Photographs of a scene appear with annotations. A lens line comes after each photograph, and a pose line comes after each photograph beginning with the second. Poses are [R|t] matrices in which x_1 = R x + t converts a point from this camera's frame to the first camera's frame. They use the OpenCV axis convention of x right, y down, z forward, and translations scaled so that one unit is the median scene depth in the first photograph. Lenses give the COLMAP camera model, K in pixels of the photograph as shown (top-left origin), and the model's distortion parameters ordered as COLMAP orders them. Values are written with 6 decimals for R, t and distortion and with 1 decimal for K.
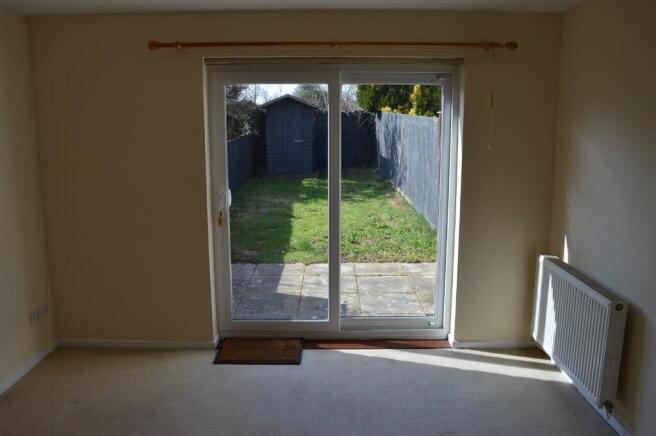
lens RADIAL K [[524.0, 0, 328.0], [0, 524.0, 218.0], [0, 0, 1]] dist [-0.086524, 0.012896]
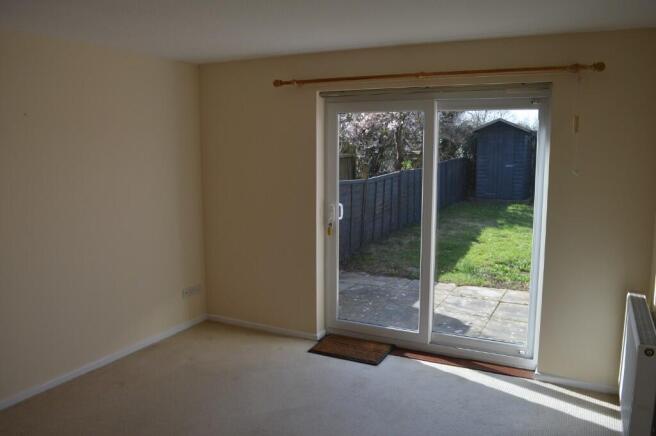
lens RADIAL K [[524.0, 0, 328.0], [0, 524.0, 218.0], [0, 0, 1]] dist [-0.086524, 0.012896]
pose [[0.891874, 0.062558, -0.447937, 0.298740], [-0.082069, 0.996331, -0.024259, 0.005750], [0.444776, 0.058398, 0.893736, -0.038471]]
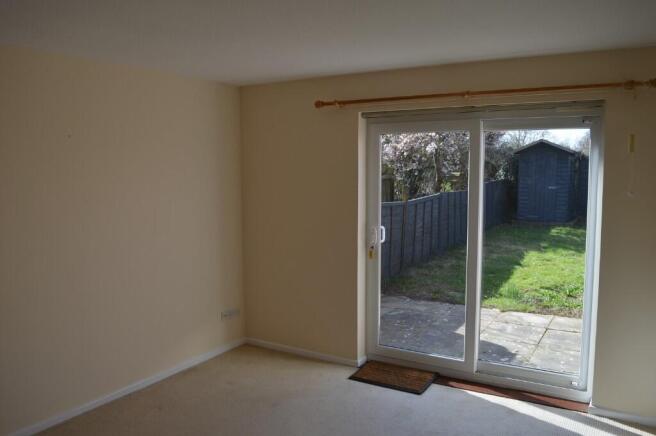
lens RADIAL K [[524.0, 0, 328.0], [0, 524.0, 218.0], [0, 0, 1]] dist [-0.086524, 0.012896]
pose [[0.858209, 0.045958, -0.511239, 0.279028], [-0.089238, 0.994175, -0.060430, 0.005057], [0.505484, 0.097484, 0.857311, -0.023786]]
